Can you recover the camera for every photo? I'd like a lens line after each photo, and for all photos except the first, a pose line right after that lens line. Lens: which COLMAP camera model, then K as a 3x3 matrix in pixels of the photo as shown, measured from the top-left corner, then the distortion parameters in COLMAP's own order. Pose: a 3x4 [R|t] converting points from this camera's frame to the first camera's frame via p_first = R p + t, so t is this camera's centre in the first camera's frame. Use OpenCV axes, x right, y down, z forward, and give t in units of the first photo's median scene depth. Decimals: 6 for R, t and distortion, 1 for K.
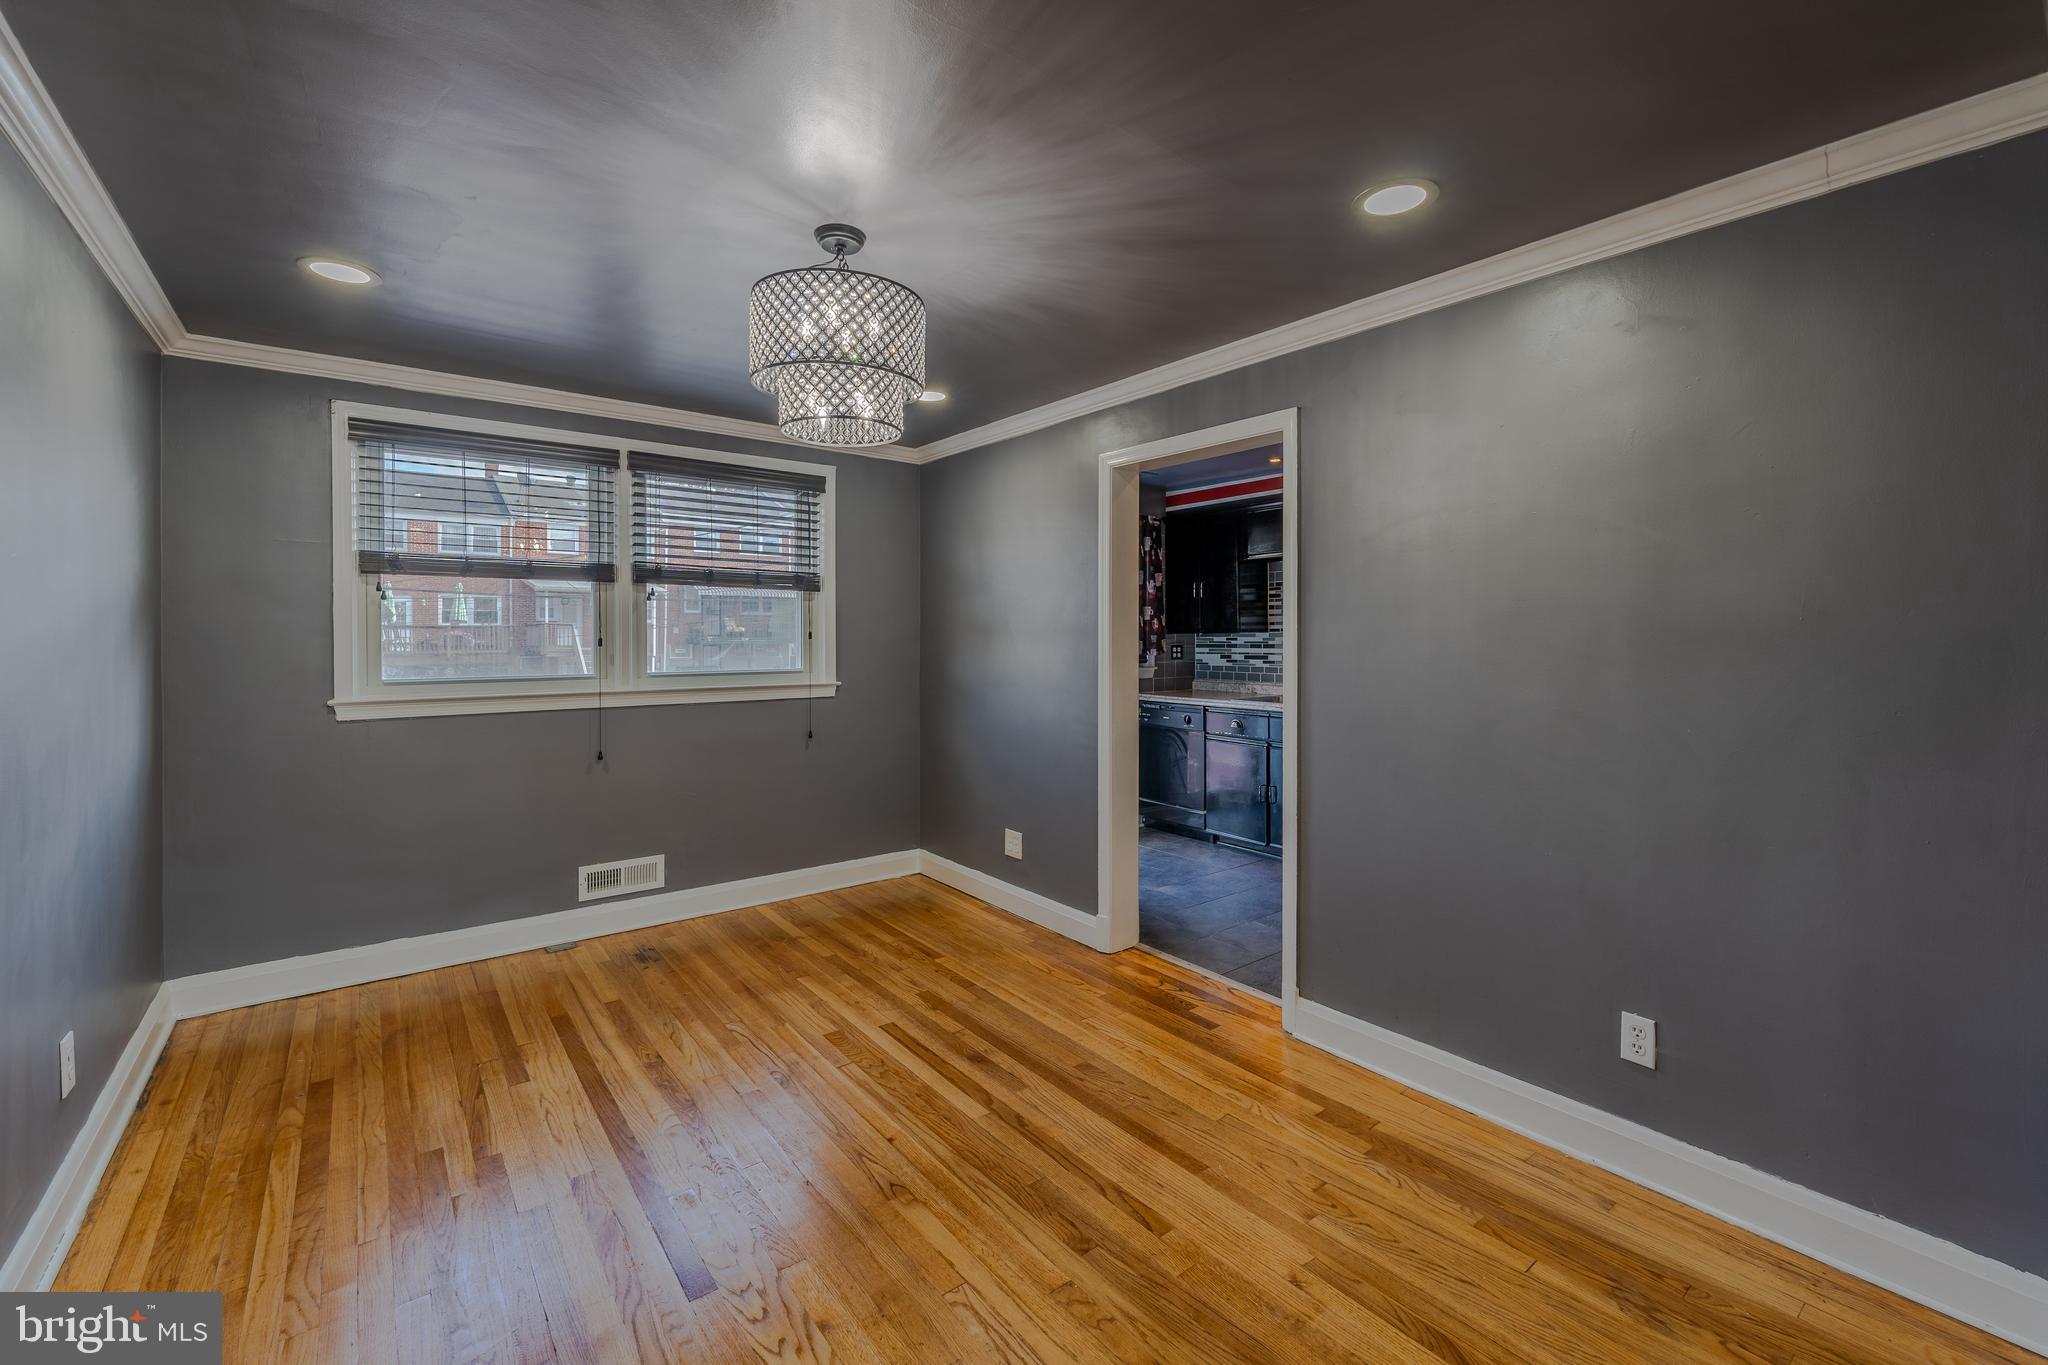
lens RADIAL K [[864.5, 0, 1023.3], [0, 864.5, 640.3], [0, 0, 1]] dist [0.000265, -0.000576]
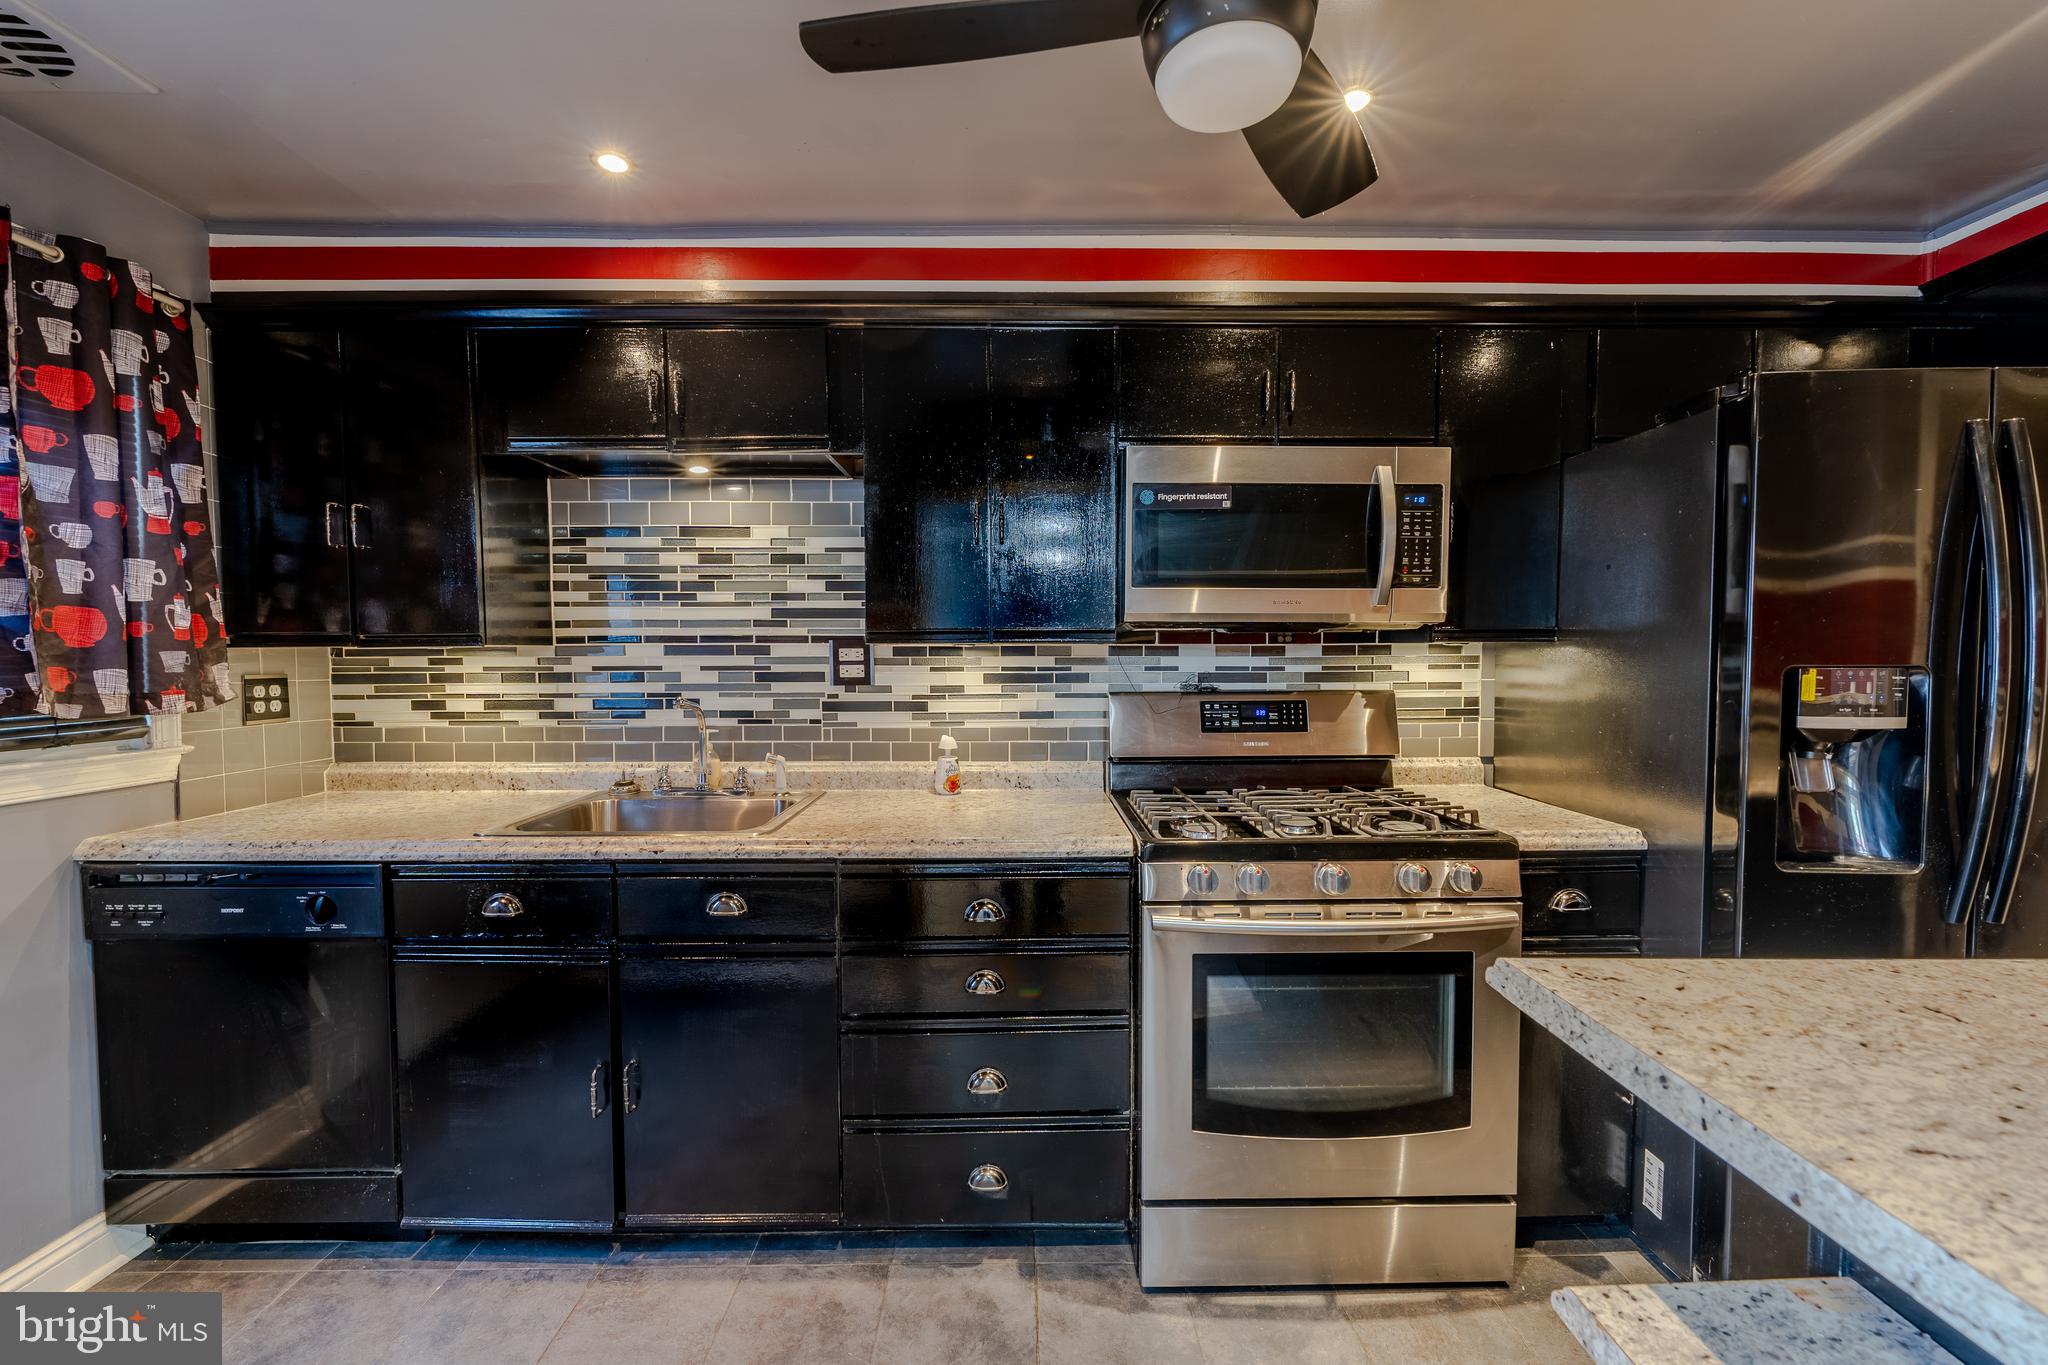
lens RADIAL K [[840.9, 0, 1032.5], [0, 840.9, 686.7], [0, 0, 1]] dist [-0.000240, 0.000050]
pose [[0.600233, -0.030433, 0.799246, 0.158260], [0.006287, 0.999424, 0.033334, -0.001821], [-0.799800, -0.014984, 0.600079, 0.950745]]
